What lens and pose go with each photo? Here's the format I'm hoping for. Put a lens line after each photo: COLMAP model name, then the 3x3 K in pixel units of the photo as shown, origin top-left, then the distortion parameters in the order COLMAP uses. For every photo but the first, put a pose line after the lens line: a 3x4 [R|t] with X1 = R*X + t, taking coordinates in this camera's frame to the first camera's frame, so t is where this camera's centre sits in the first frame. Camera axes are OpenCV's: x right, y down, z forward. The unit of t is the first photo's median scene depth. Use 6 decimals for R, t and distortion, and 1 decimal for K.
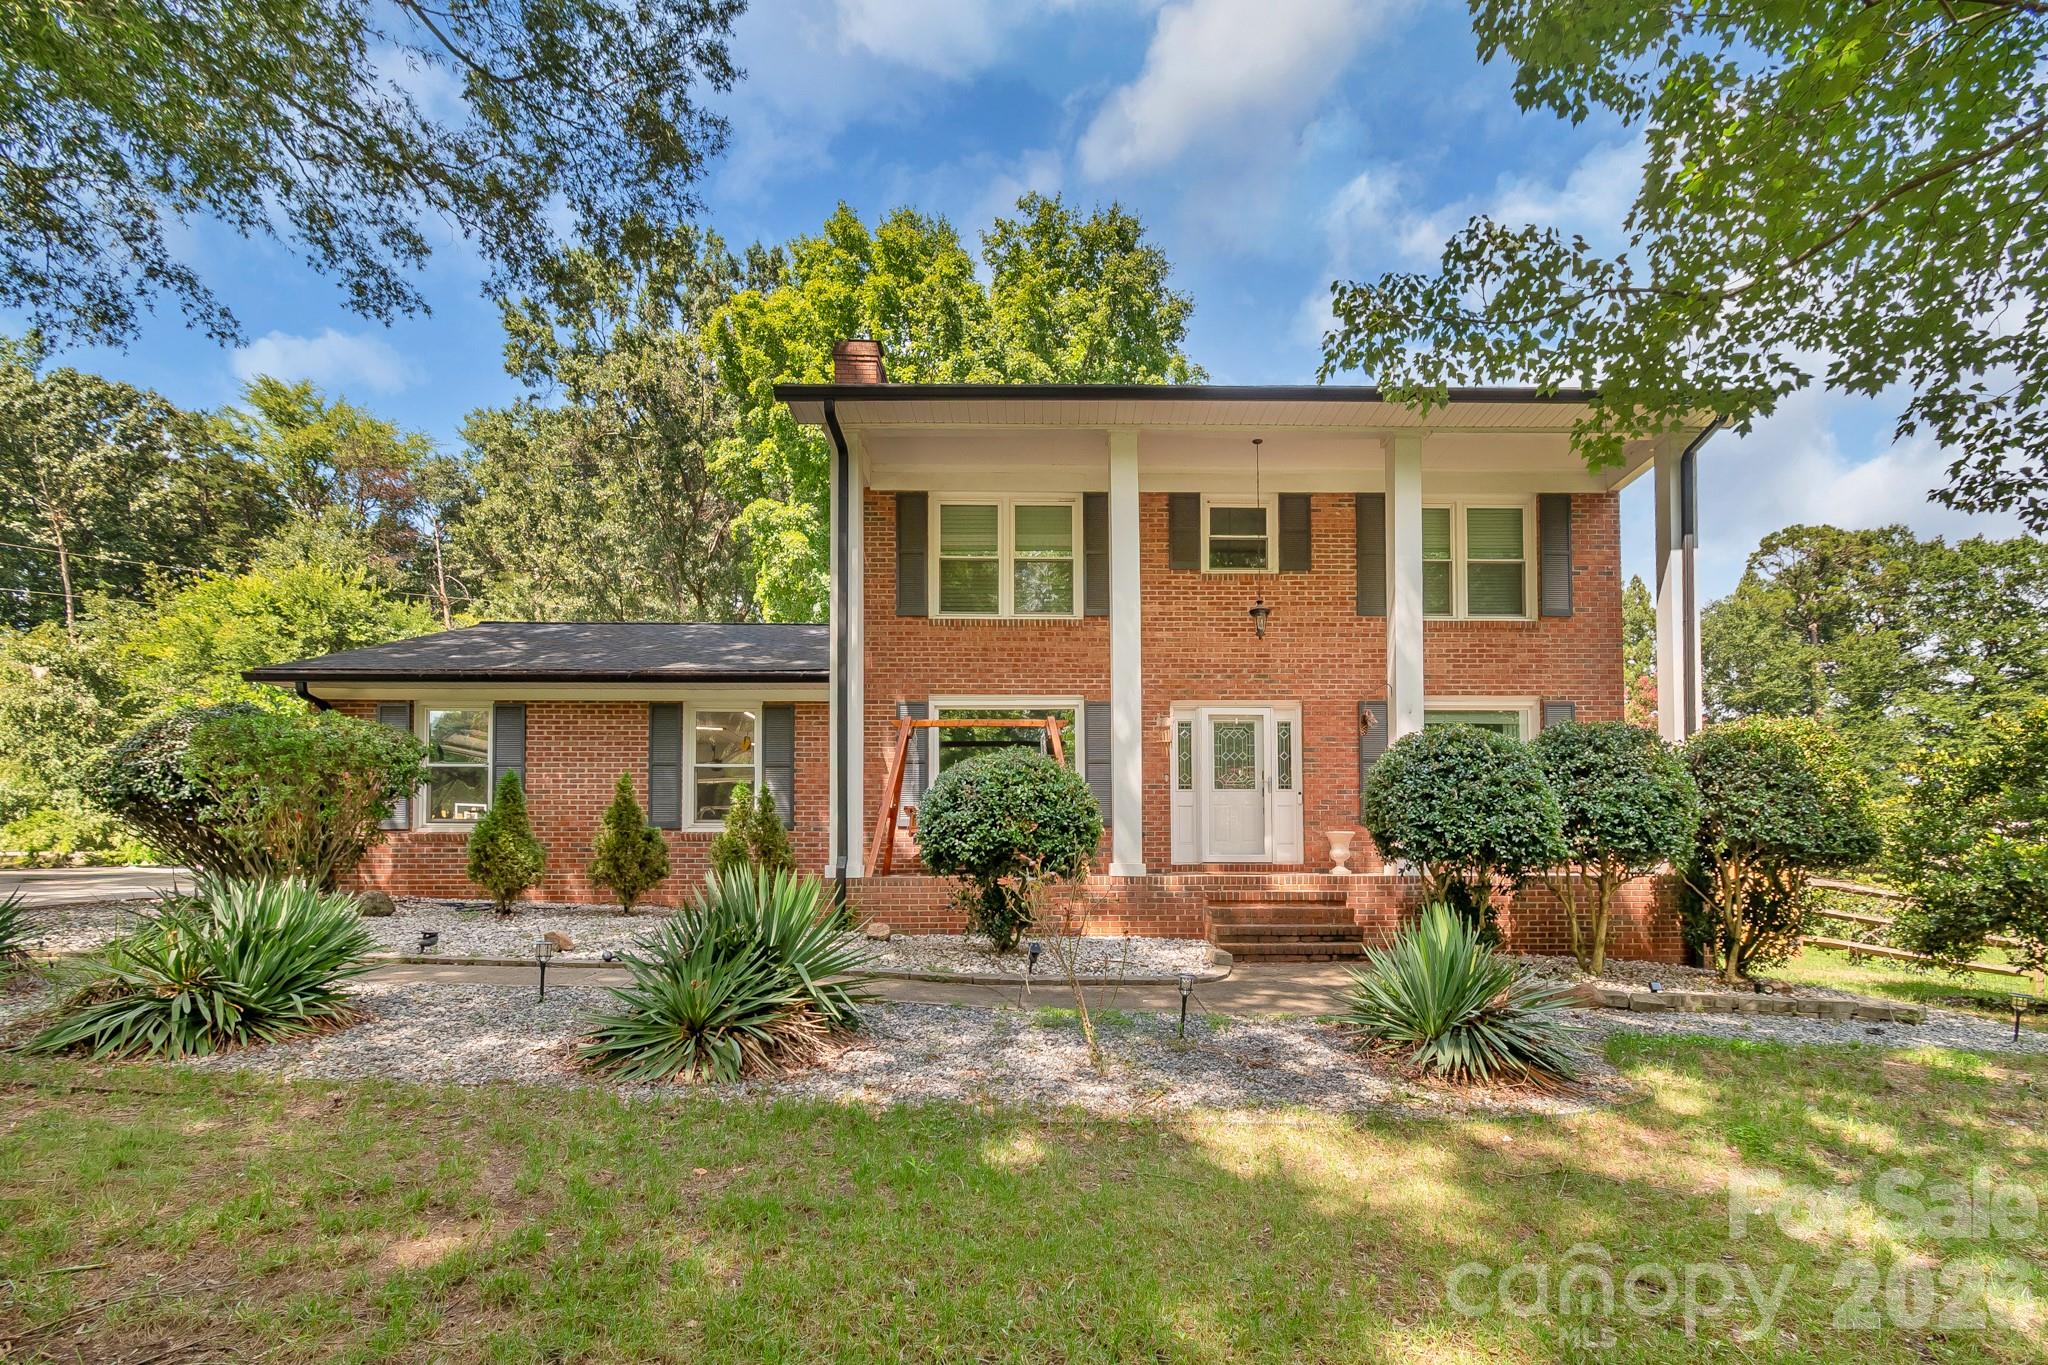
lens RADIAL K [[953.1, 0, 1026.9], [0, 953.1, 830.6], [0, 0, 1]] dist [0.000531, -0.000381]
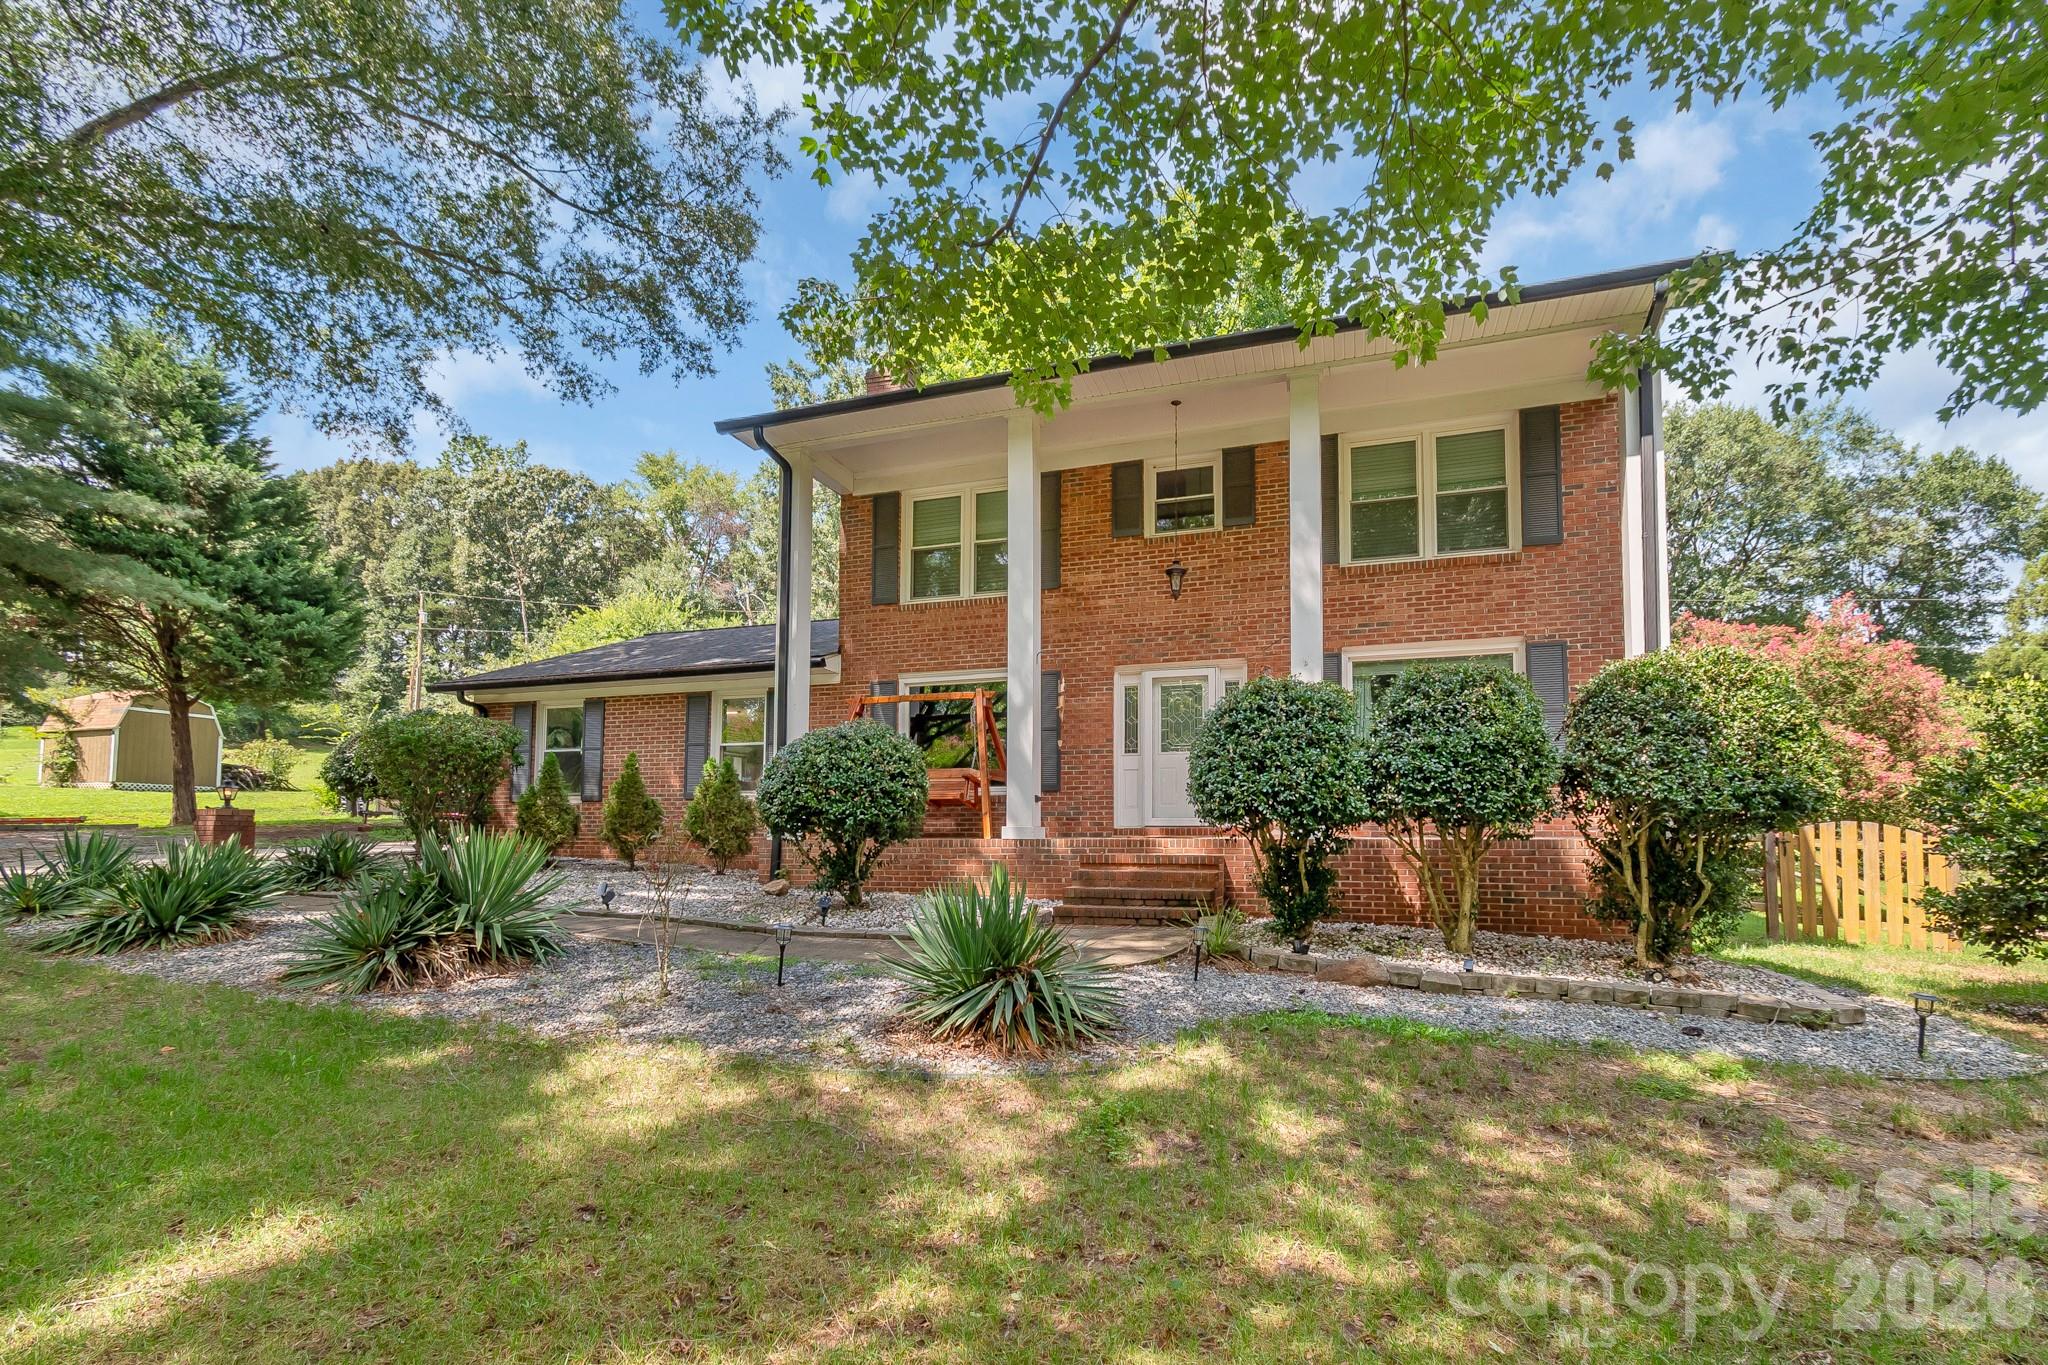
lens RADIAL K [[922.3, 0, 1023.6], [0, 922.3, 769.0], [0, 0, 1]] dist [0.001283, -0.000006]
pose [[0.945265, -0.022672, -0.325515, 0.376959], [0.011174, 0.999247, -0.037148, 0.007951], [0.326112, 0.031478, 0.944807, 0.046408]]
